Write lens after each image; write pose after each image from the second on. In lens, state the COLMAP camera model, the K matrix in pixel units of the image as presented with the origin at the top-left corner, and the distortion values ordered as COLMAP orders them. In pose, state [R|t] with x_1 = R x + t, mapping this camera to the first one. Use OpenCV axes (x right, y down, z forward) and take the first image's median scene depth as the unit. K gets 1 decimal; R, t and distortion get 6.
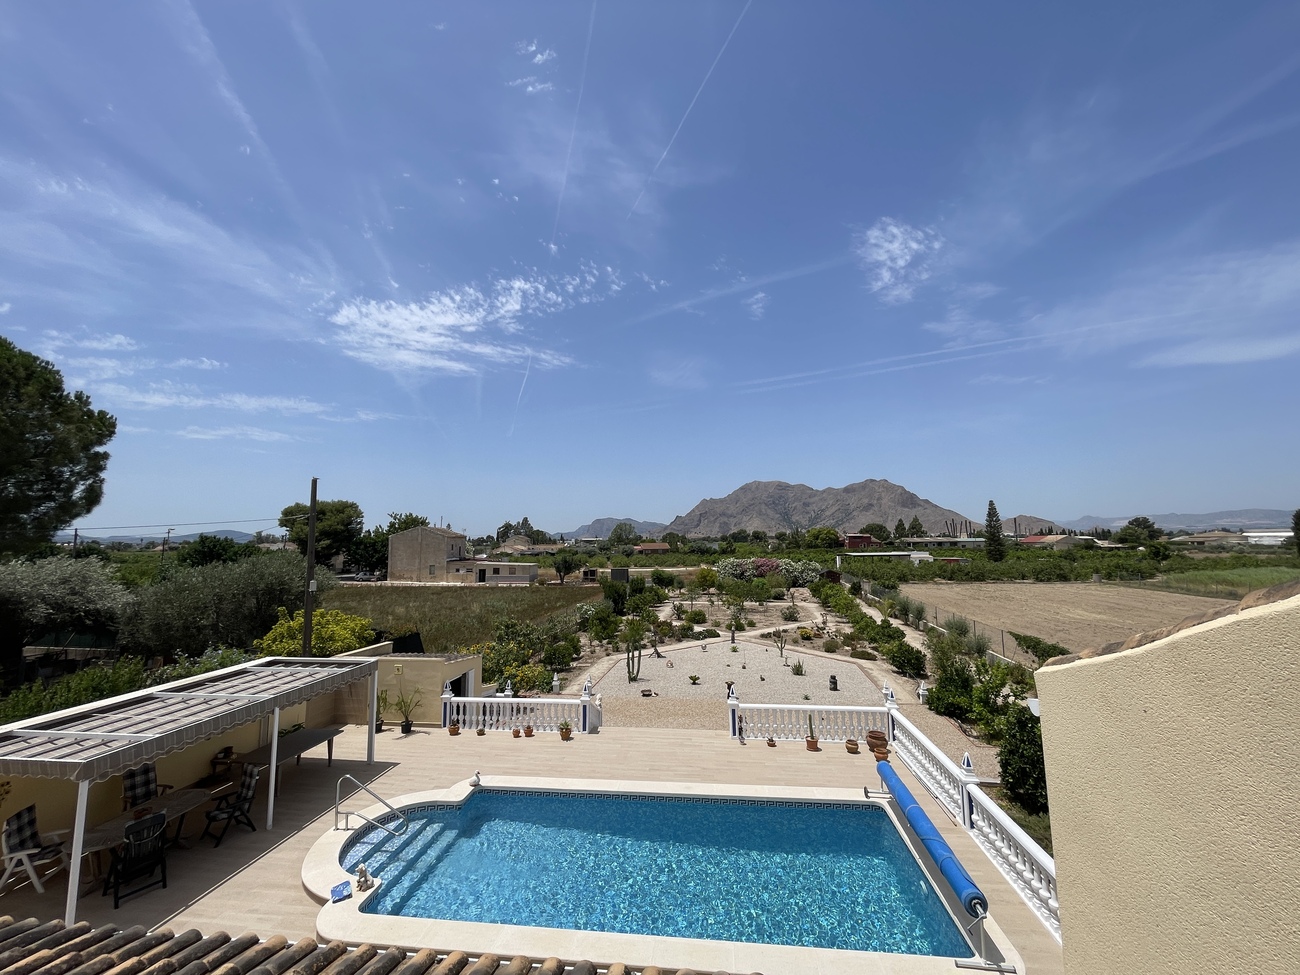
lens RADIAL K [[523.0, 0, 645.0], [0, 523.0, 498.1], [0, 0, 1]] dist [-0.000750, -0.000521]
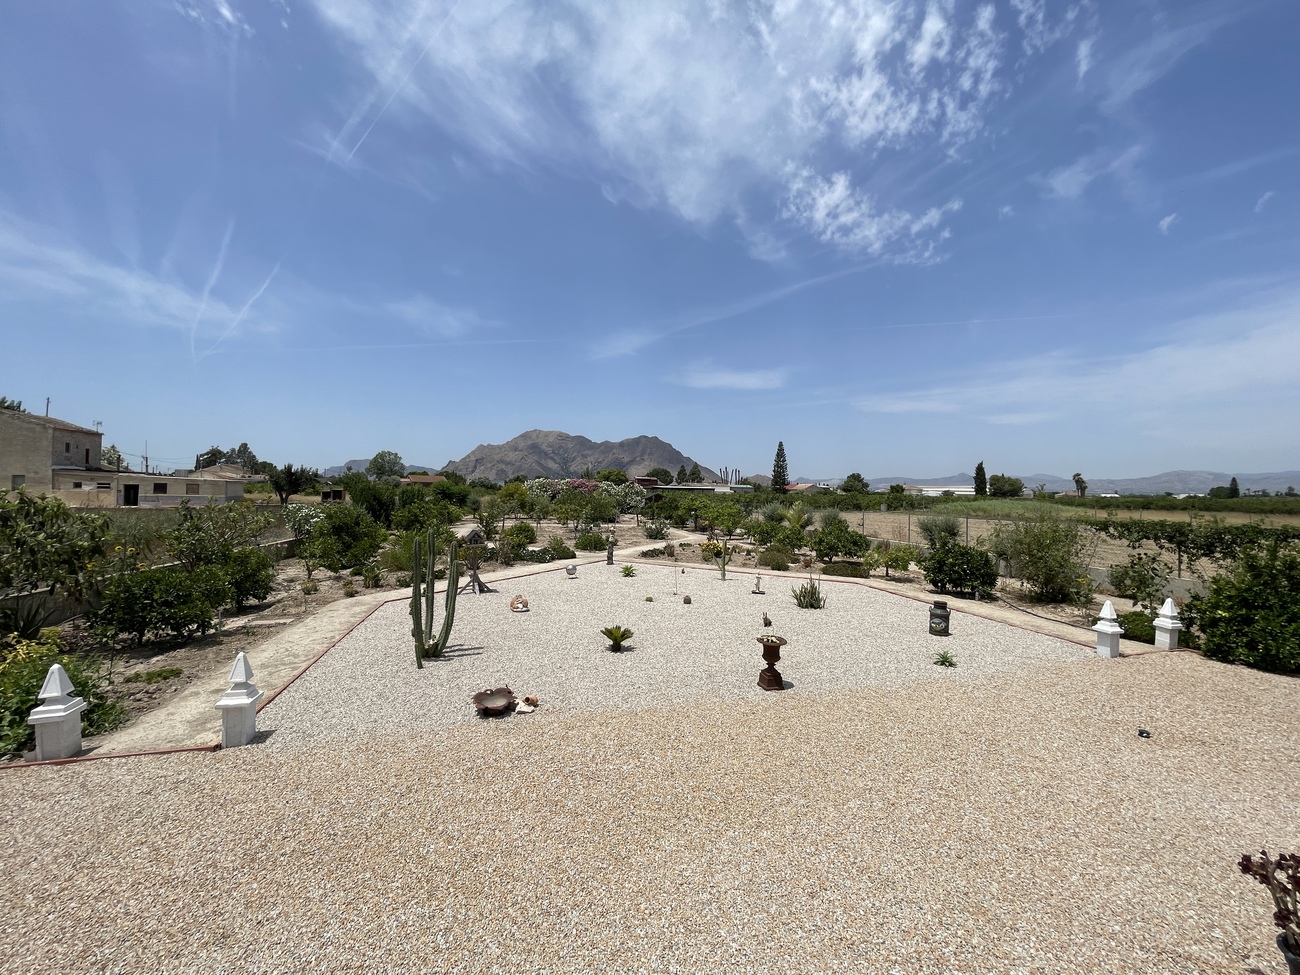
lens RADIAL K [[523.0, 0, 646.3], [0, 523.0, 499.7], [0, 0, 1]] dist [-0.000750, -0.000521]
pose [[0.911683, 0.022468, 0.410280, -0.023671], [-0.062714, 0.994414, 0.084900, 0.144382], [-0.406081, -0.103132, 0.907999, 0.441311]]
